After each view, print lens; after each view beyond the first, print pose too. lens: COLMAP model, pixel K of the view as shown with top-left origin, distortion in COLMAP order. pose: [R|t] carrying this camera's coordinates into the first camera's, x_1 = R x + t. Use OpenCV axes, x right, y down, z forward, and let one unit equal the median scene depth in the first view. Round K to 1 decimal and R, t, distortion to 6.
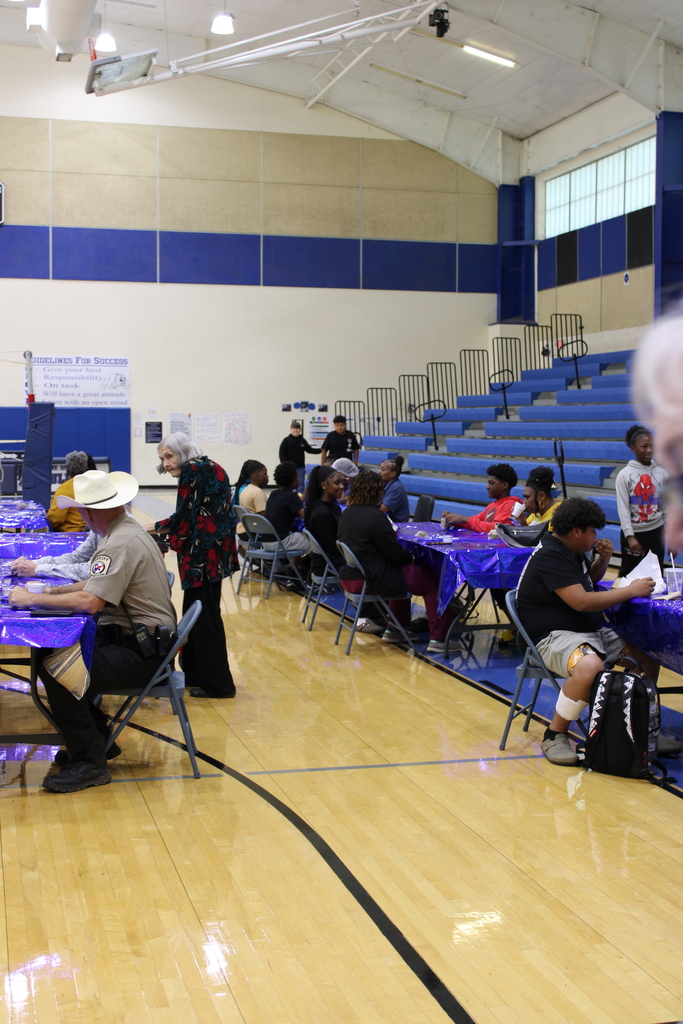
lens RADIAL K [[1437.9, 0, 340.8], [0, 1437.9, 510.3], [0, 0, 1]] dist [0.016097, 0.000000]
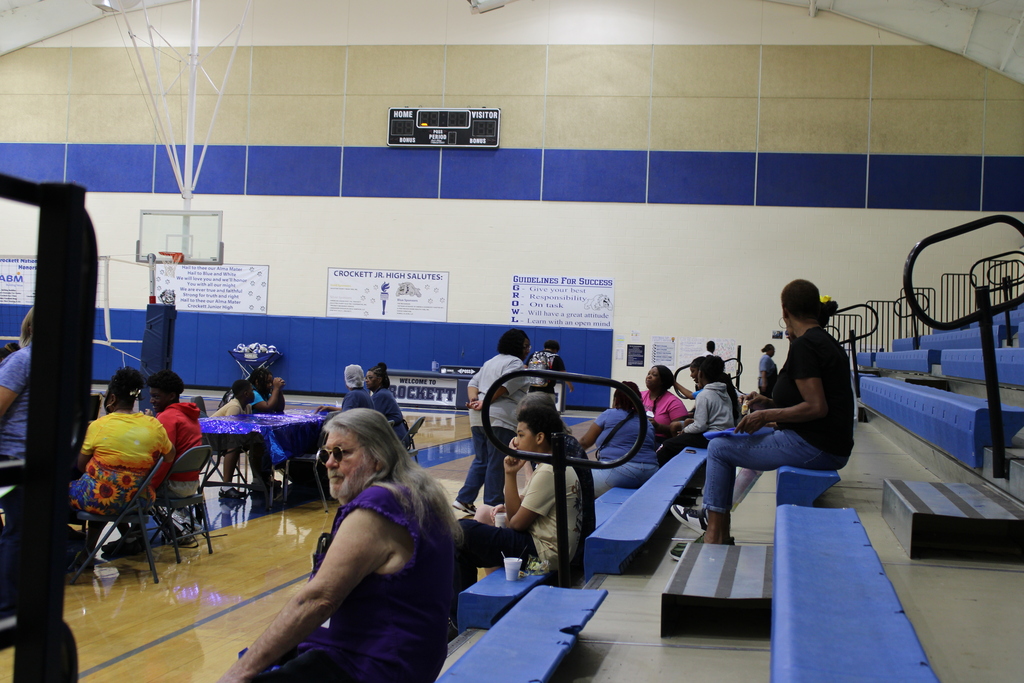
lens RADIAL K [[1437.9, 0, 518.6], [0, 1437.9, 373.1], [0, 0, 1]] dist [0.016097, 0.000000]
pose [[0.896787, 0.042619, -0.440405, 0.231608], [-0.063324, 0.997466, -0.032417, -0.005181], [0.437908, 0.056959, 0.897214, 0.087299]]
